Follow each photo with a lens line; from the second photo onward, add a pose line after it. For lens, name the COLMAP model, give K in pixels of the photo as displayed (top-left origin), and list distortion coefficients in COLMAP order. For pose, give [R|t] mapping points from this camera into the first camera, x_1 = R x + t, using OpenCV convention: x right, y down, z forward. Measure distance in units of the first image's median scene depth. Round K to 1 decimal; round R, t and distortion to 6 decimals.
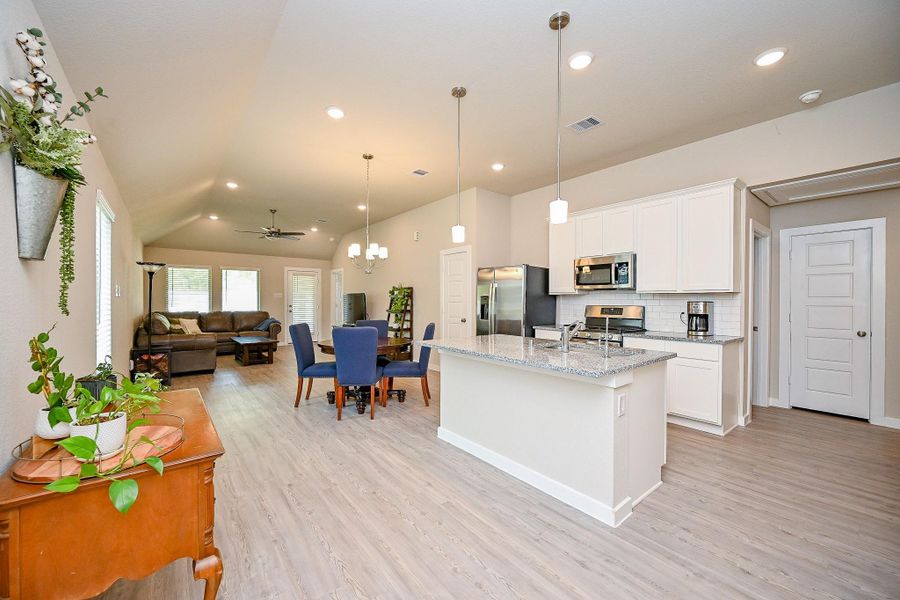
lens RADIAL K [[354.2, 0, 446.0], [0, 354.2, 304.1], [0, 0, 1]] dist [0.001875, 0.000194]
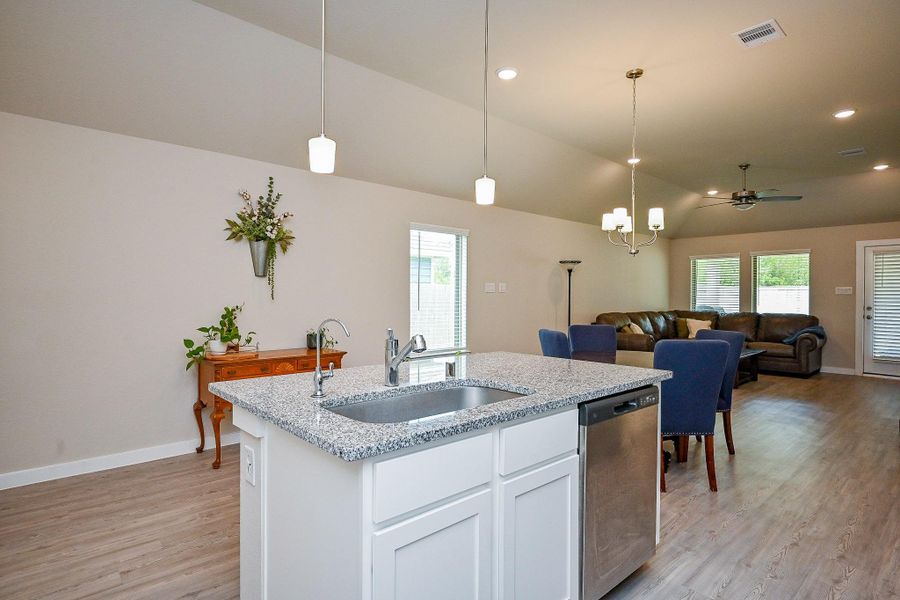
lens RADIAL K [[473.4, 0, 449.5], [0, 473.4, 298.2], [0, 0, 1]] dist [-0.000574, -0.000614]
pose [[0.064584, 0.001346, -0.997911, 0.319960], [-0.016648, 0.999861, 0.000271, 0.000678], [0.997773, 0.016596, 0.064597, 0.312788]]
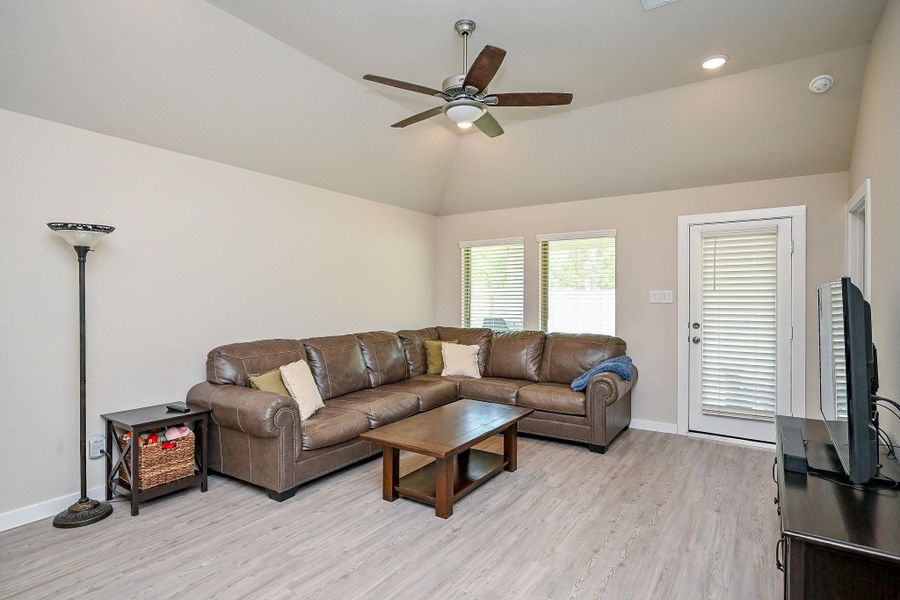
lens RADIAL K [[473.4, 0, 449.5], [0, 473.4, 302.3], [0, 0, 1]] dist [-0.000574, -0.000614]
pose [[0.310613, 0.000763, -0.950536, -0.077014], [-0.011187, 0.999933, -0.002853, -0.014325], [0.950471, 0.011520, 0.310601, 0.708470]]
